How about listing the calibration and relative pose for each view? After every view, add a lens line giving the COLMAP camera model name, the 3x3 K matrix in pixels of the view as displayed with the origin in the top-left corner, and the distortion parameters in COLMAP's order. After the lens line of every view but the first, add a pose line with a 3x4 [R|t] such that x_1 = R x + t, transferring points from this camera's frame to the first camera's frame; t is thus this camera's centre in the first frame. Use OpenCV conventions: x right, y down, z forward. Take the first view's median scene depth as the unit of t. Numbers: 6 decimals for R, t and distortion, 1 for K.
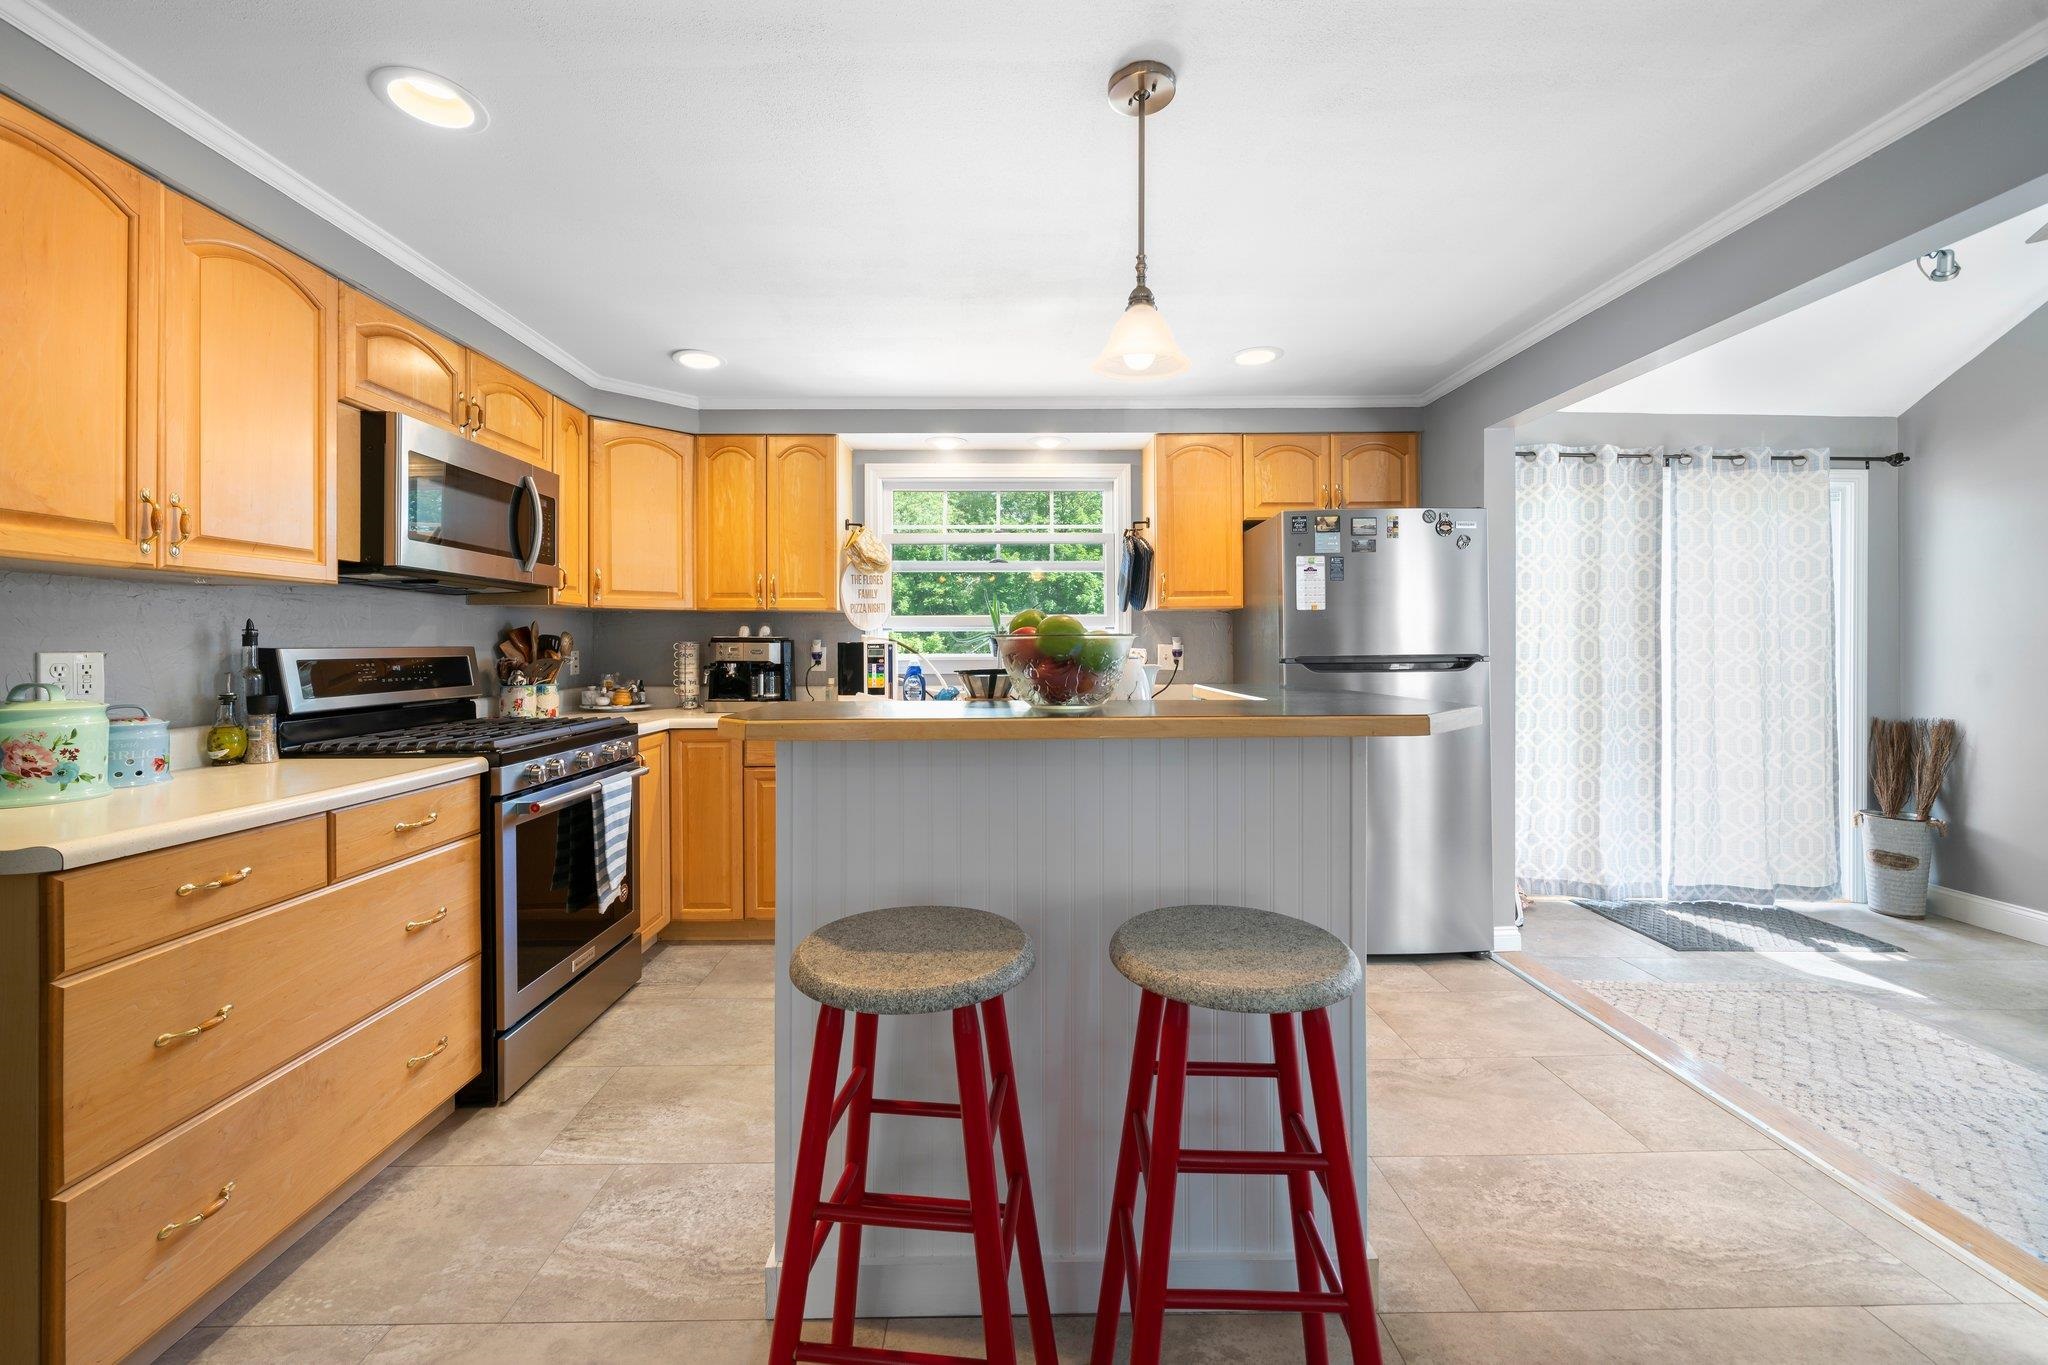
lens RADIAL K [[776.8, 0, 1019.6], [0, 776.8, 648.4], [0, 0, 1]] dist [-0.002655, -0.000293]
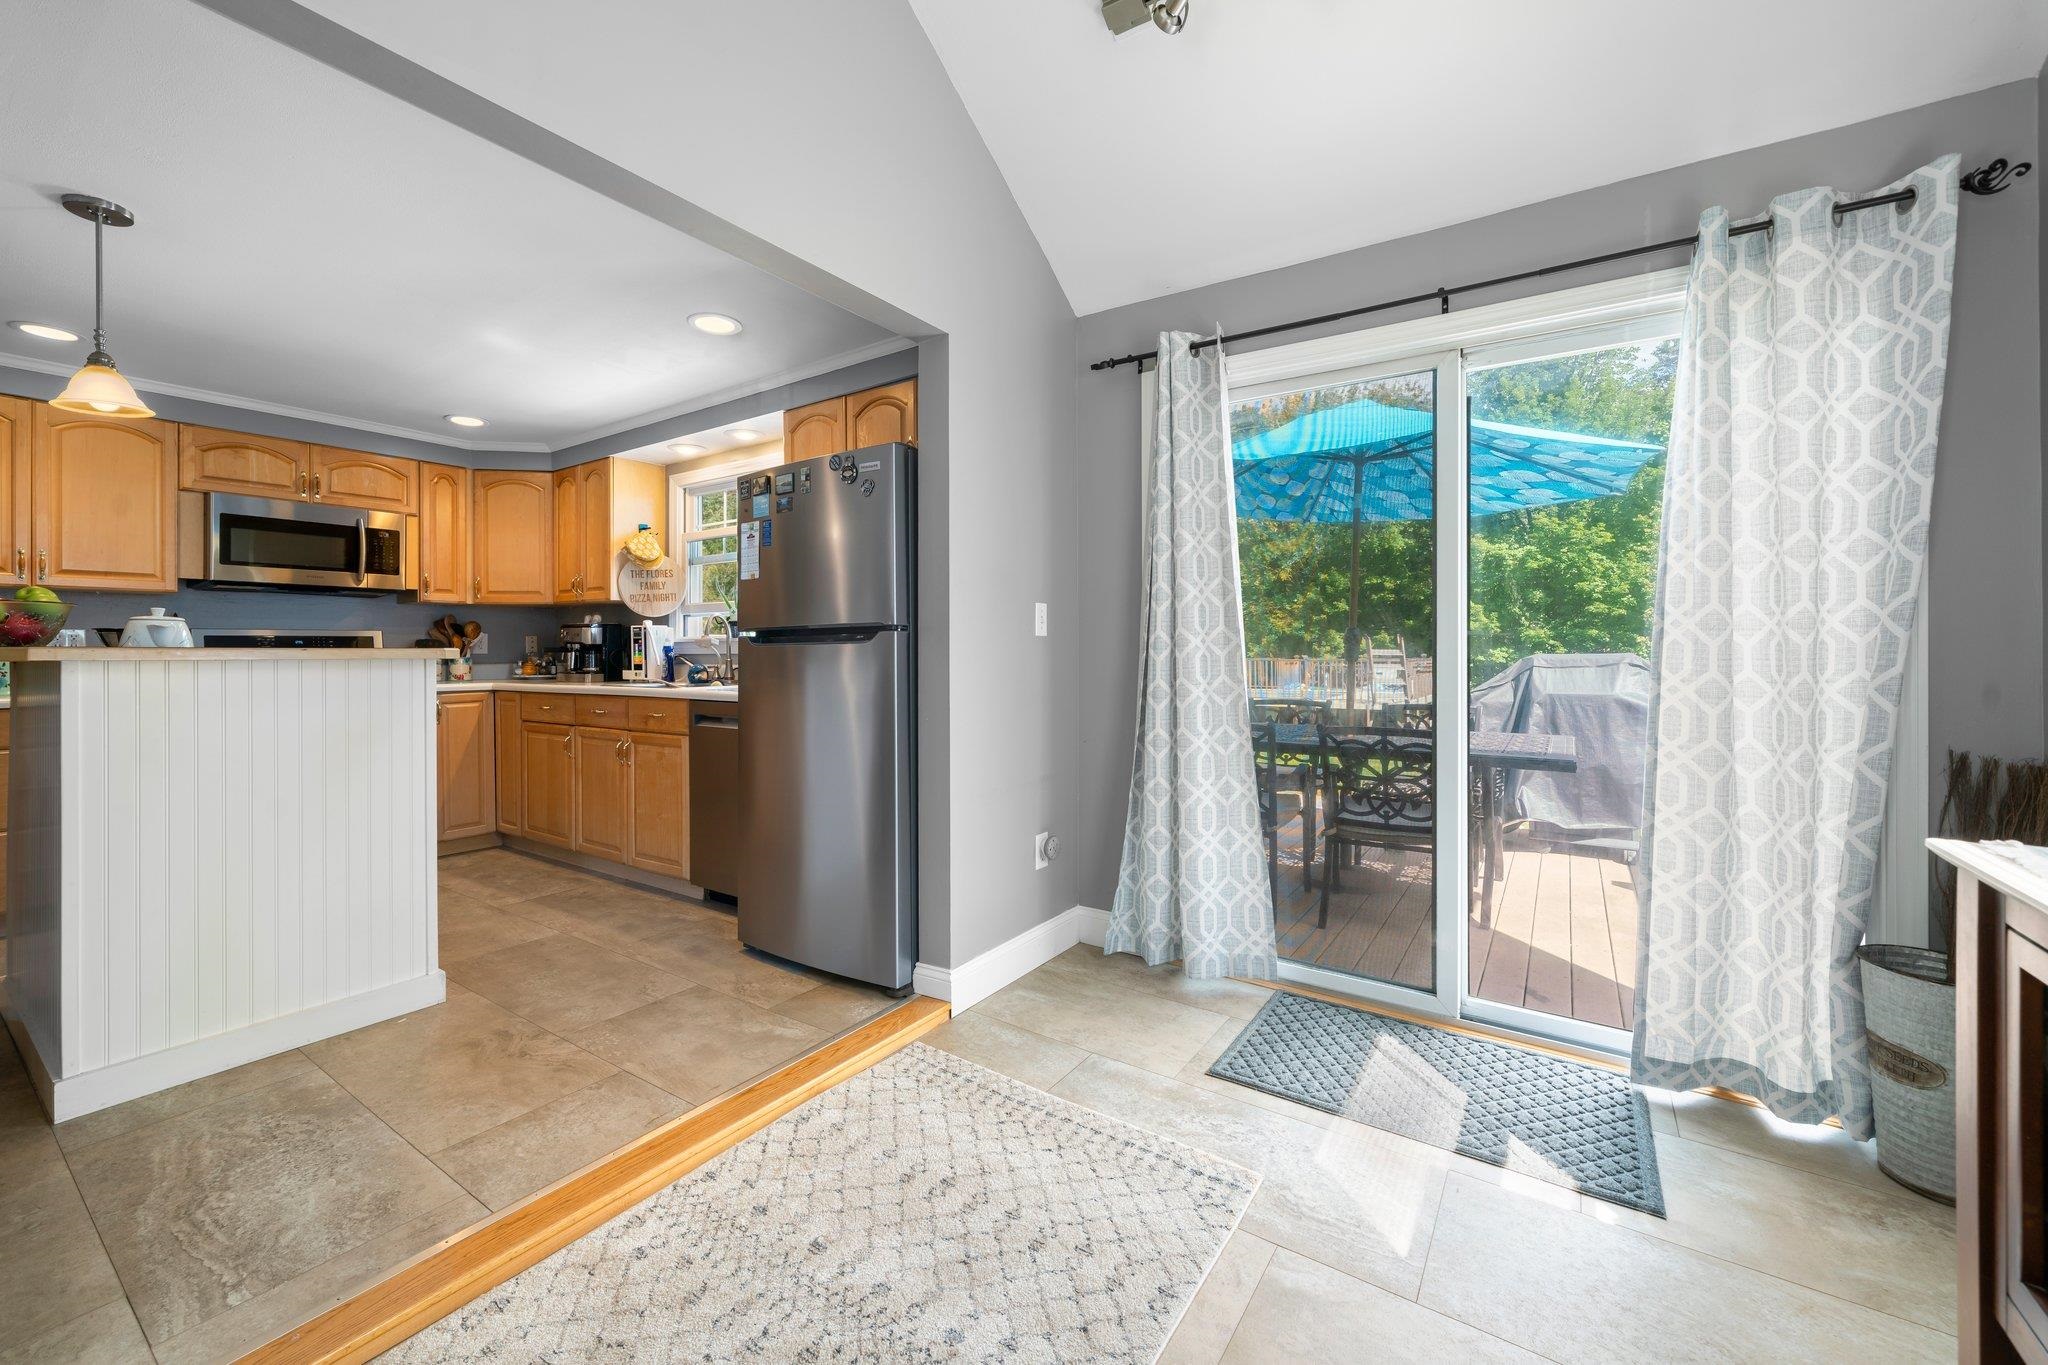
lens RADIAL K [[803.1, 0, 1023.6], [0, 803.1, 645.6], [0, 0, 1]] dist [-0.000358, -0.000100]
pose [[0.825653, -0.004773, -0.564157, 1.098989], [-0.000051, 0.999964, -0.008534, 0.036170], [0.564178, 0.007075, 0.825623, 0.352354]]
